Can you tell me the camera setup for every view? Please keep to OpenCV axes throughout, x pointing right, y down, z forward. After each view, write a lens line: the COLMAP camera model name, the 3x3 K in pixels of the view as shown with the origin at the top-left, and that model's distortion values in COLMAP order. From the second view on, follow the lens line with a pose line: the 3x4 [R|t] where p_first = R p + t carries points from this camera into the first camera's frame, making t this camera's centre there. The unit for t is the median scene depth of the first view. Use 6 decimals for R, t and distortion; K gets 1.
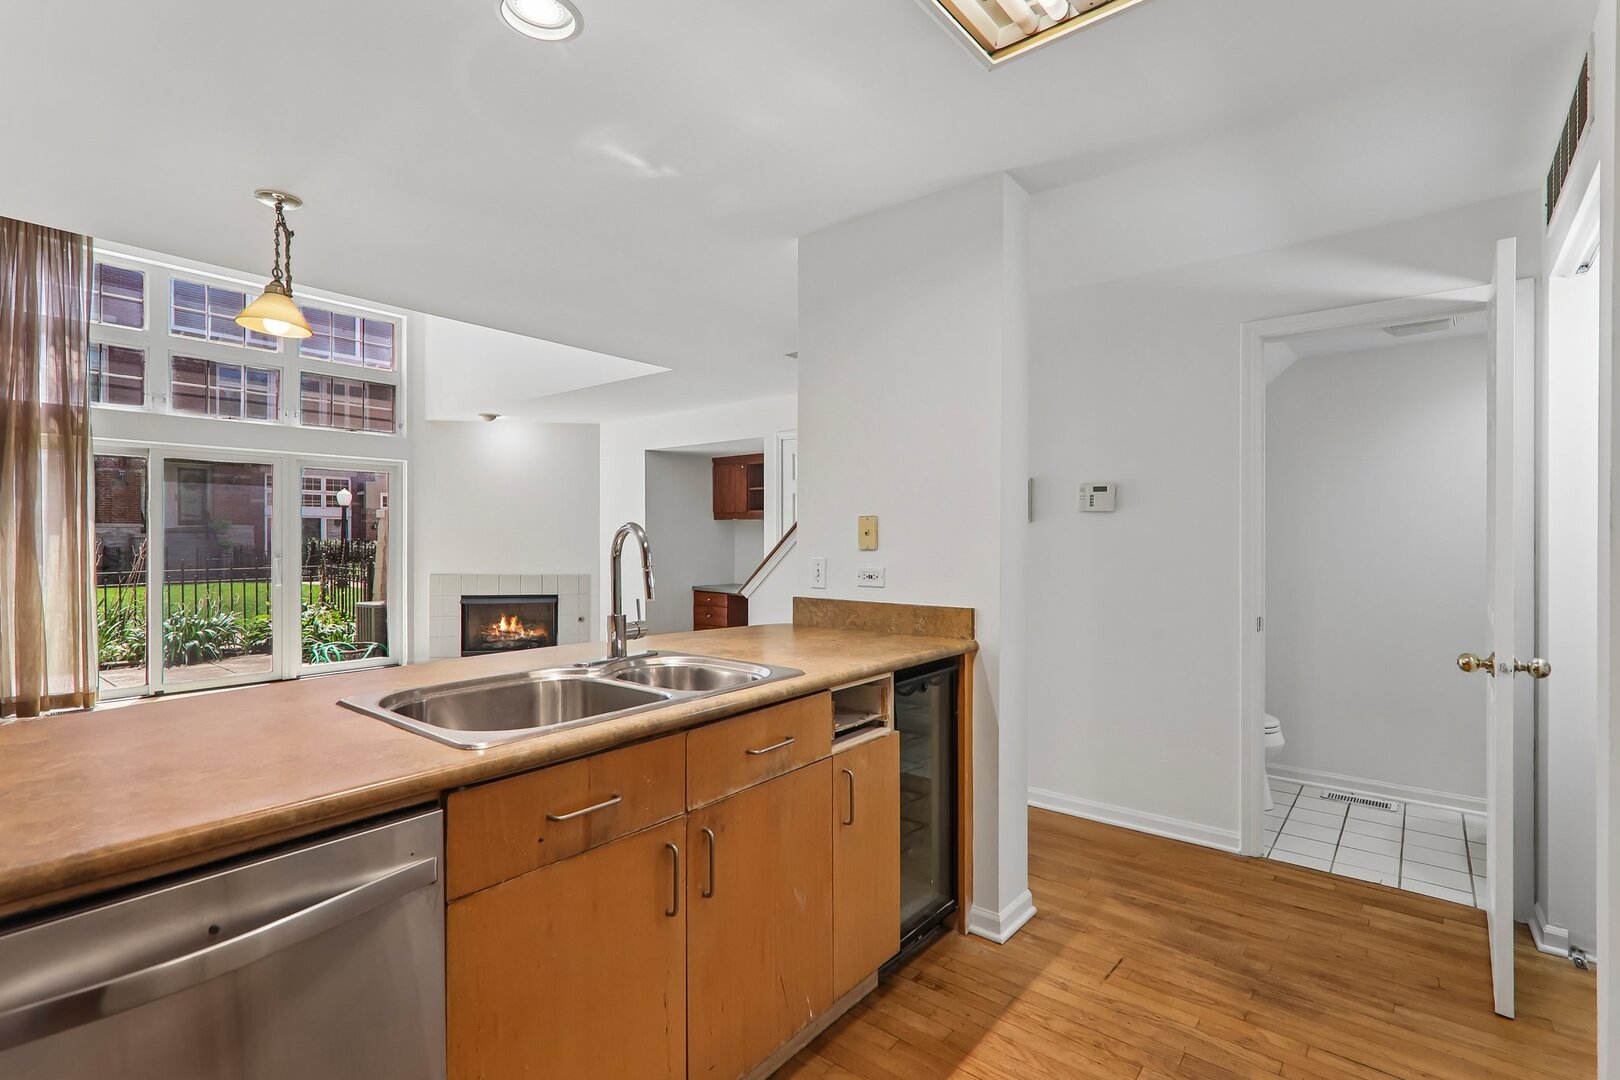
lens RADIAL K [[750.4, 0, 821.7], [0, 750.4, 540.2], [0, 0, 1]] dist [0.001675, 0.001761]
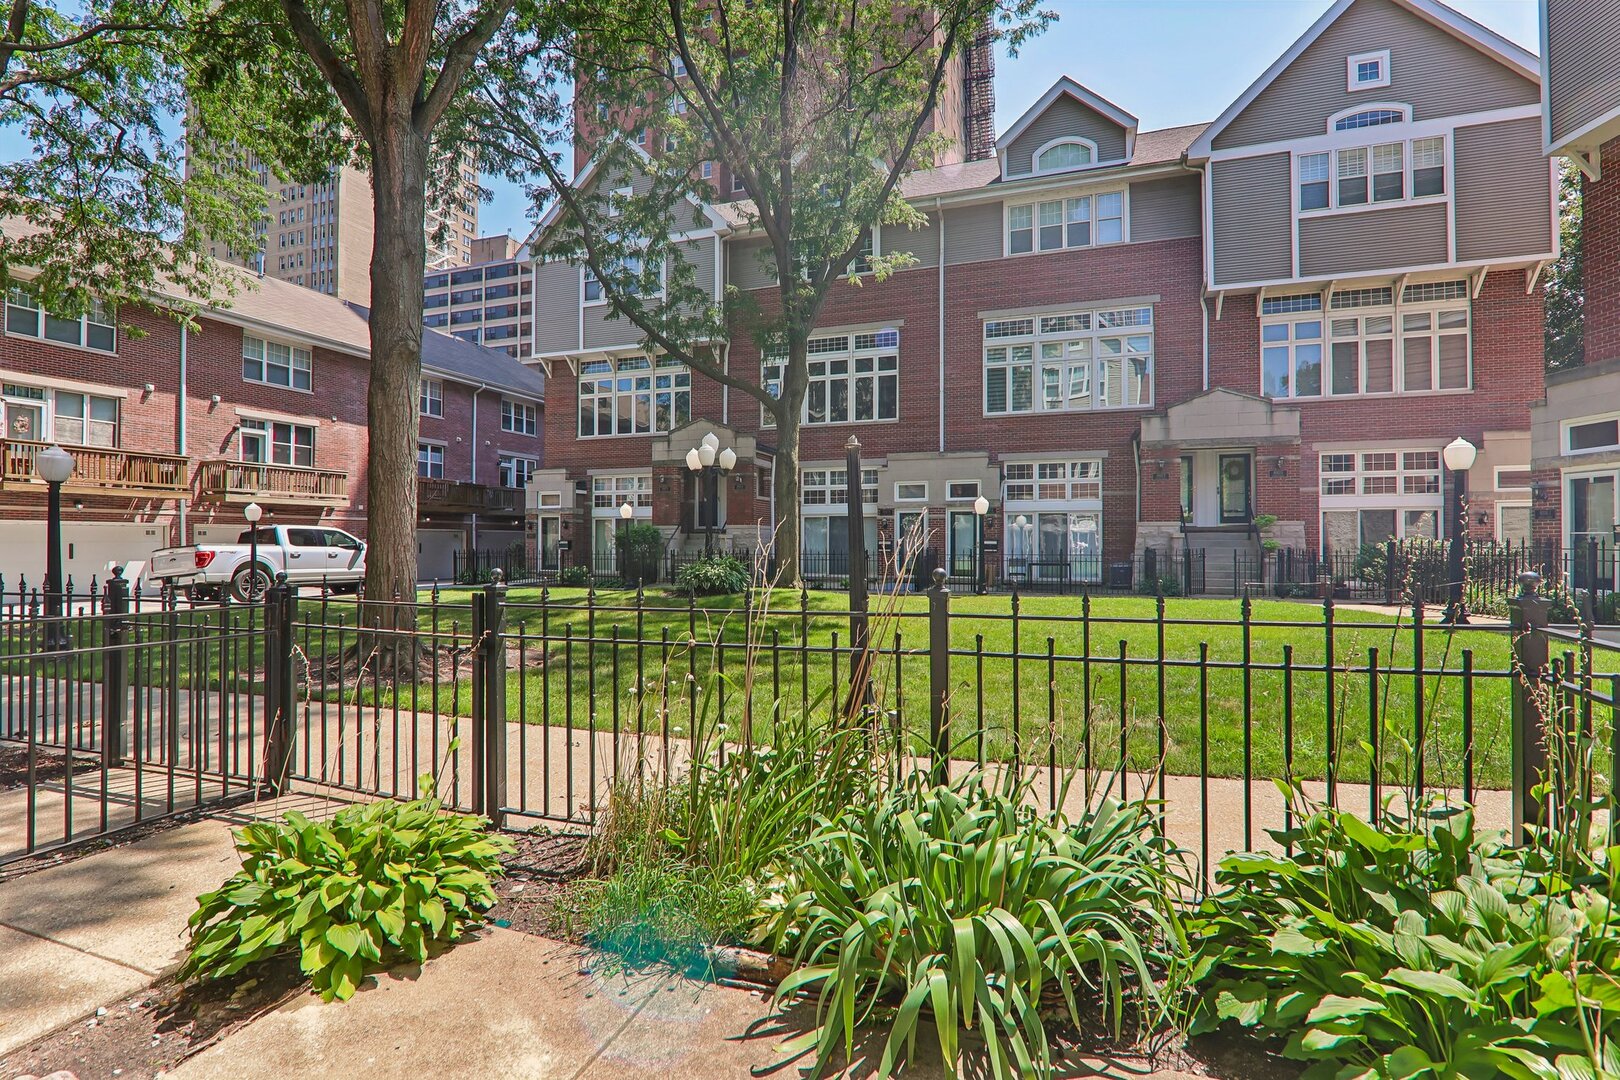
lens RADIAL K [[750.4, 0, 825.5], [0, 750.4, 535.0], [0, 0, 1]] dist [0.001675, 0.001761]
pose [[0.336102, -0.011030, -0.941761, -0.873961], [-0.002107, 0.999920, -0.012463, 0.018458], [0.941823, 0.006173, 0.336051, 1.229773]]
